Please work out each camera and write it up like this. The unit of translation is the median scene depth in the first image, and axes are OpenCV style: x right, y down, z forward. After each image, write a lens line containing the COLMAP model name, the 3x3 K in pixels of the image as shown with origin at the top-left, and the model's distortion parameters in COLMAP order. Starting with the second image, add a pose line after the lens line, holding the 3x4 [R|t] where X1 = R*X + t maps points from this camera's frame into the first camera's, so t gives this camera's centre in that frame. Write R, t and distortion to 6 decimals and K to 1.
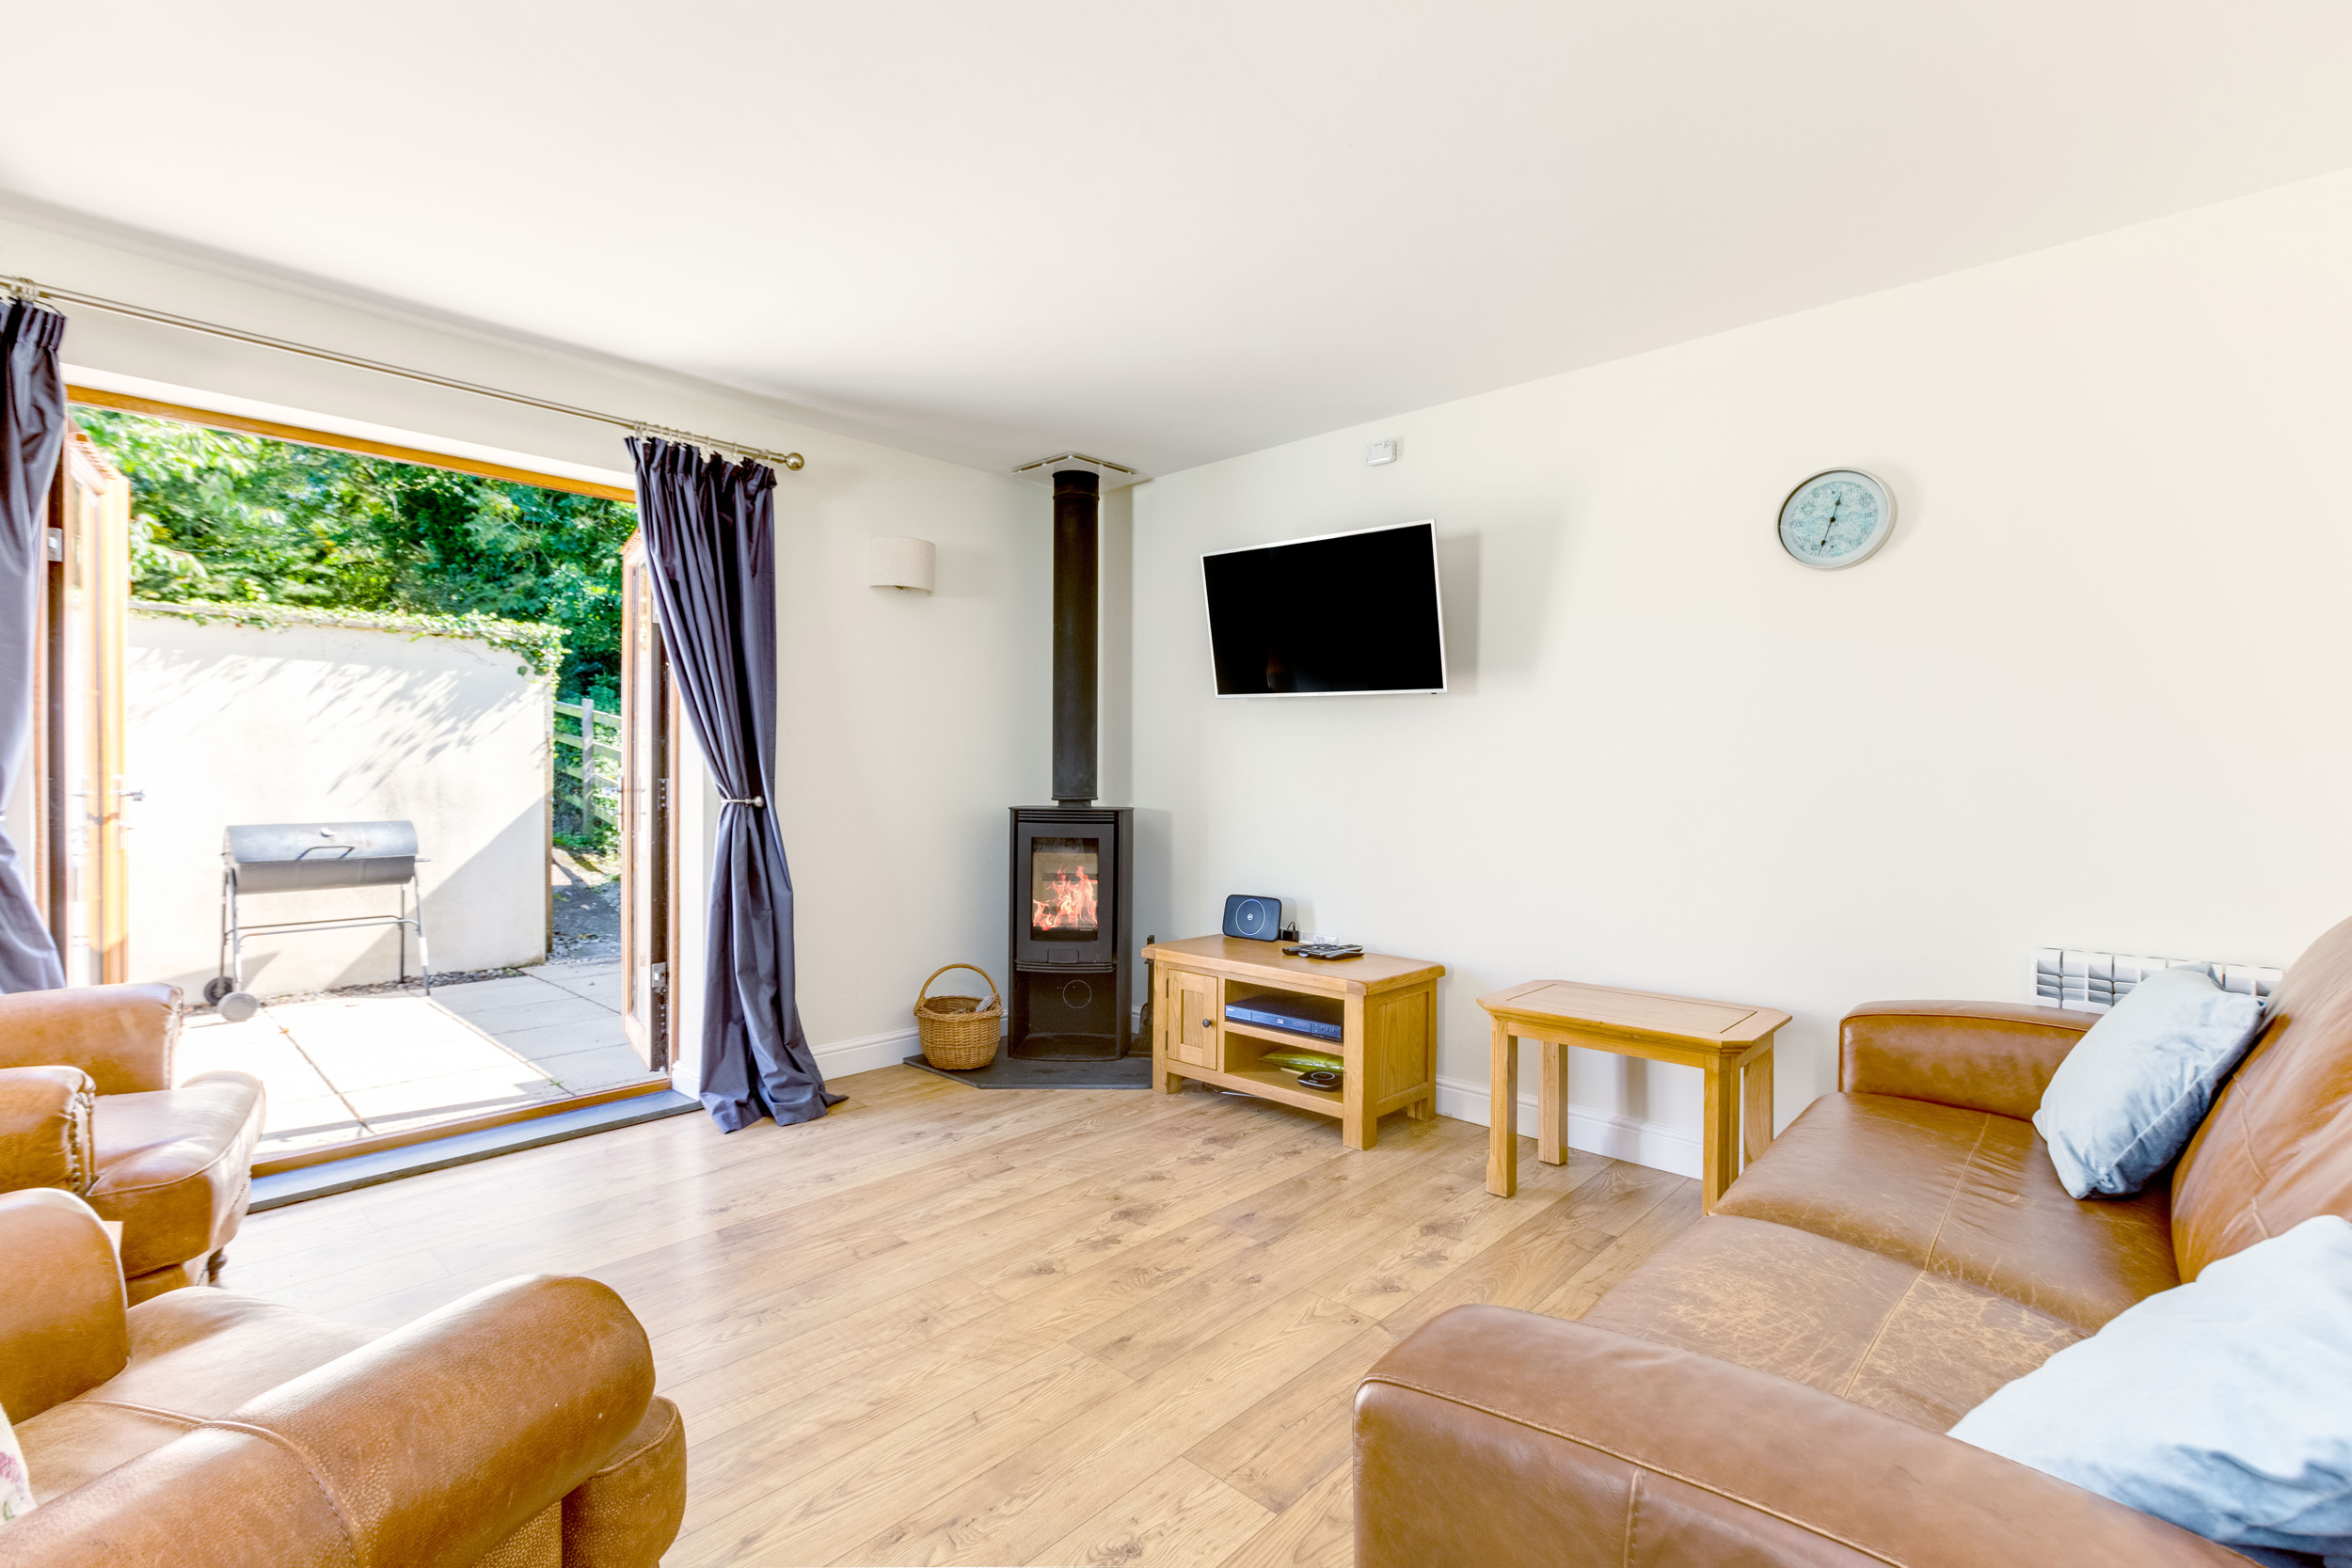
lens RADIAL K [[1057.2, 0, 1178.6], [0, 1057.2, 780.5], [0, 0, 1]] dist [-0.001802, -0.000199]
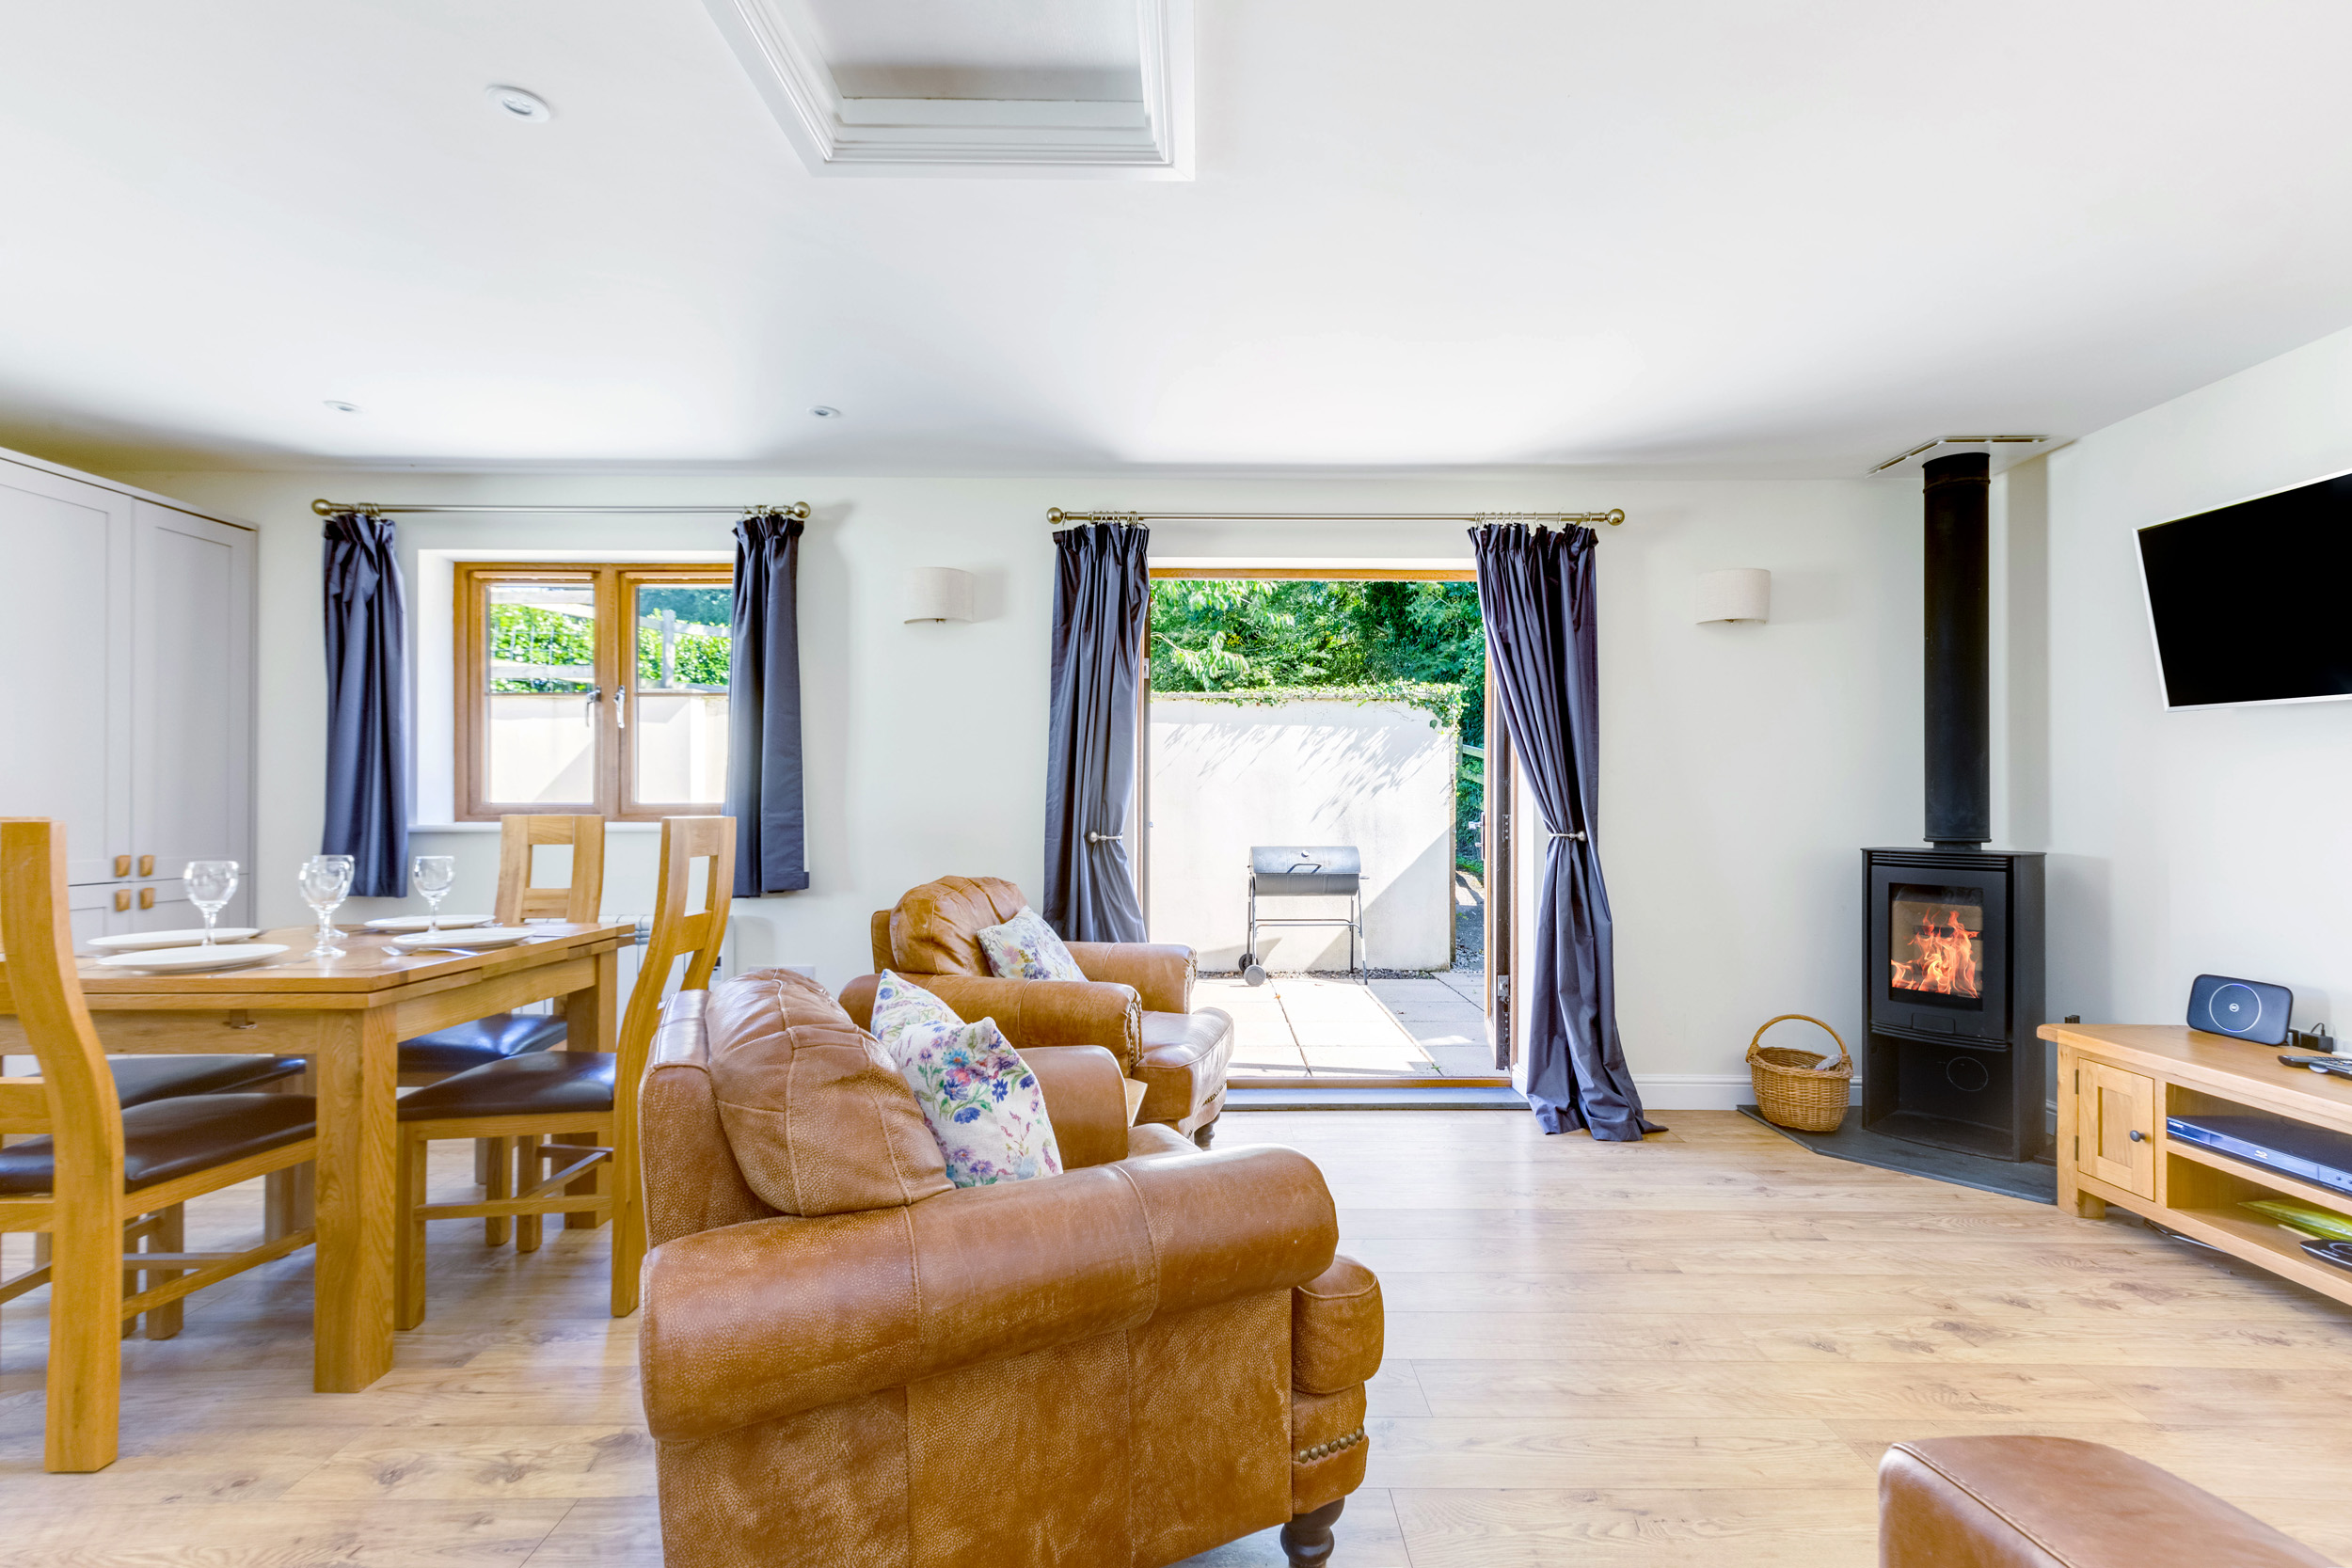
lens RADIAL K [[1065.3, 0, 1170.9], [0, 1065.3, 785.1], [0, 0, 1]] dist [0.001929, 0.000578]
pose [[0.664153, -0.016165, -0.747422, 0.137426], [-0.005478, 0.999634, -0.026488, -0.000880], [0.747576, 0.021687, 0.663822, -0.042165]]
